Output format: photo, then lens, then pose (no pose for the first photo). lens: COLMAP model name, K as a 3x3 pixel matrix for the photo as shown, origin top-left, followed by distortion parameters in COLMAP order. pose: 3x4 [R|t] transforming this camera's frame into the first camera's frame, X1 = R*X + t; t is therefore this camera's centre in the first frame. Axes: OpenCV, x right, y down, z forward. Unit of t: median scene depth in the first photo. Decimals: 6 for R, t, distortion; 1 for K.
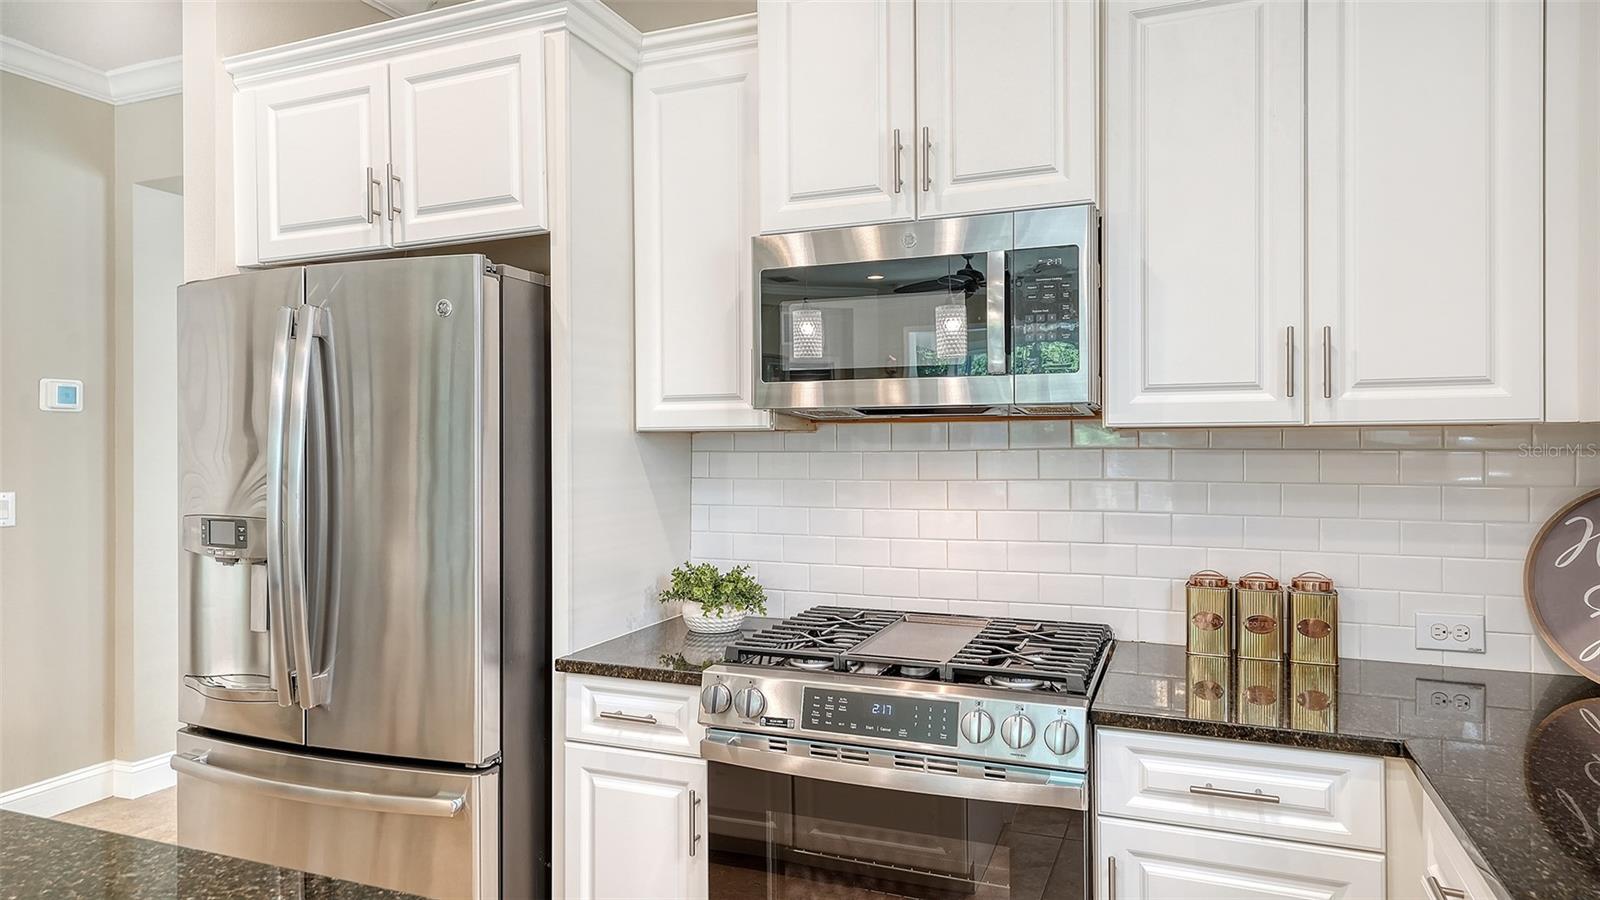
lens RADIAL K [[969.0, 0, 800.0], [0, 969.0, 450.0], [0, 0, 1]] dist [0.027609, -0.002696]
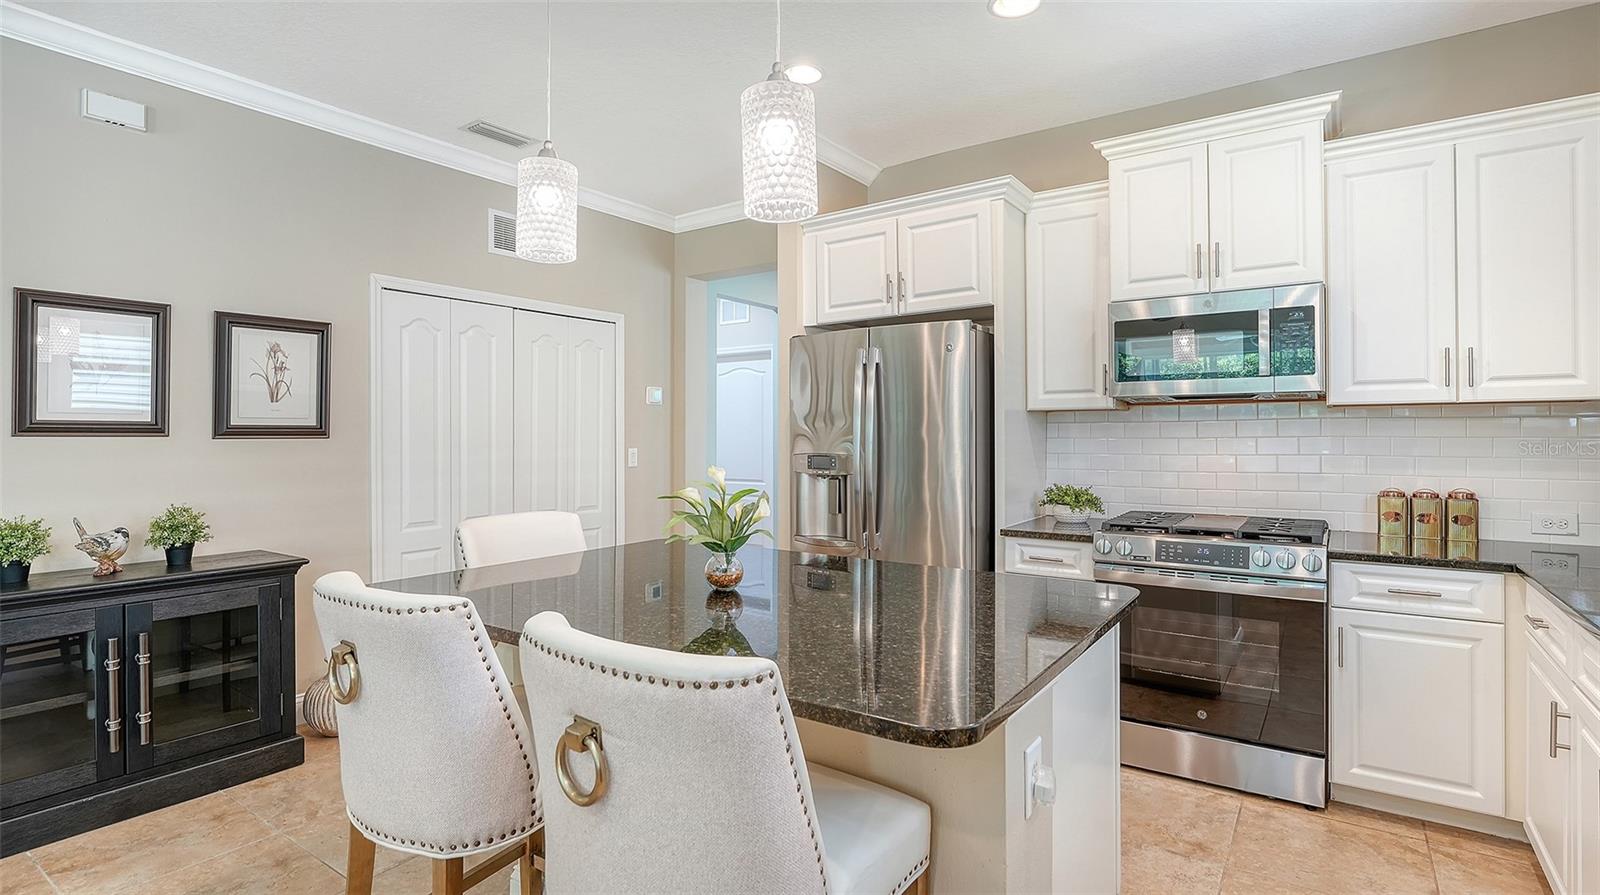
lens RADIAL K [[771.3, 0, 800.9], [0, 771.3, 433.8], [0, 0, 1]] dist [-0.000906, 0.001357]
pose [[0.974740, -0.000294, -0.223341, -0.310626], [-0.000658, 0.999991, -0.004190, 0.036079], [0.223340, 0.004231, 0.974731, -0.593056]]
